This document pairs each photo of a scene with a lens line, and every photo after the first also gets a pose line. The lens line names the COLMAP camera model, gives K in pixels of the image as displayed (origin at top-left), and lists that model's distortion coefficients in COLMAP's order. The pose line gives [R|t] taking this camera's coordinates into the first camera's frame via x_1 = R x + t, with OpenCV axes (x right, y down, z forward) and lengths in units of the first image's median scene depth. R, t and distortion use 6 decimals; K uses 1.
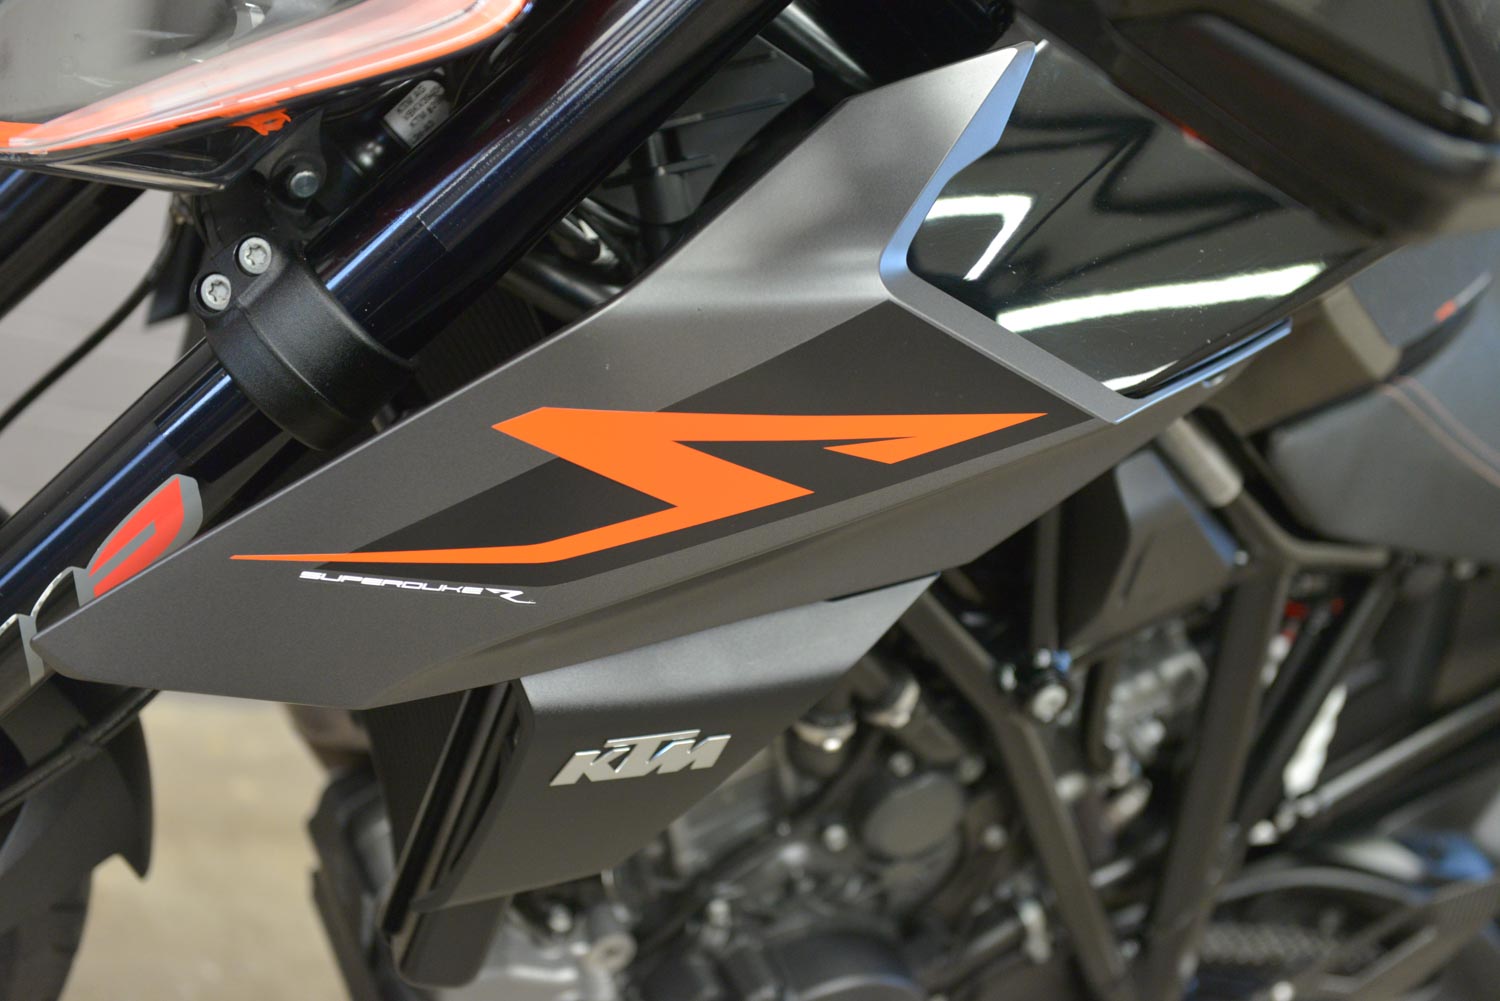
lens RADIAL K [[2631.3, 0, 750.0], [0, 2631.3, 500.5], [0, 0, 1]] dist [0.003459, -0.054670]
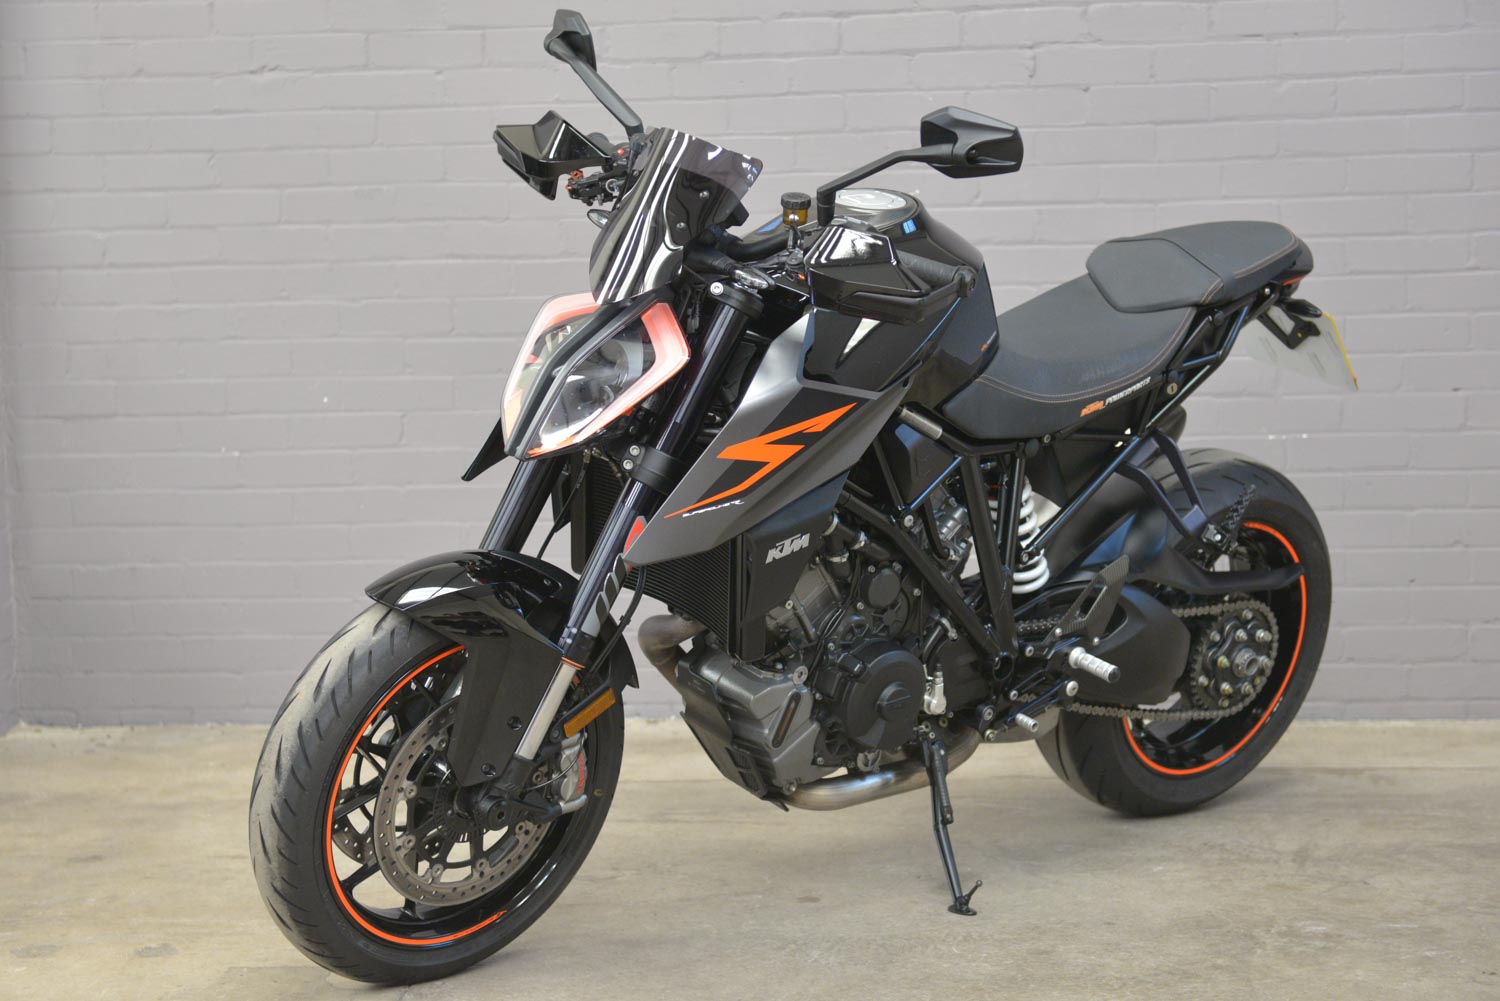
lens RADIAL K [[2713.9, 0, 717.2], [0, 2713.9, 490.5], [0, 0, 1]] dist [0.139972, -0.187170]
pose [[0.924618, -0.377789, 0.048552, -0.210436], [0.380714, 0.912700, -0.148444, 0.406963], [0.011767, 0.155739, 0.987728, -1.933745]]
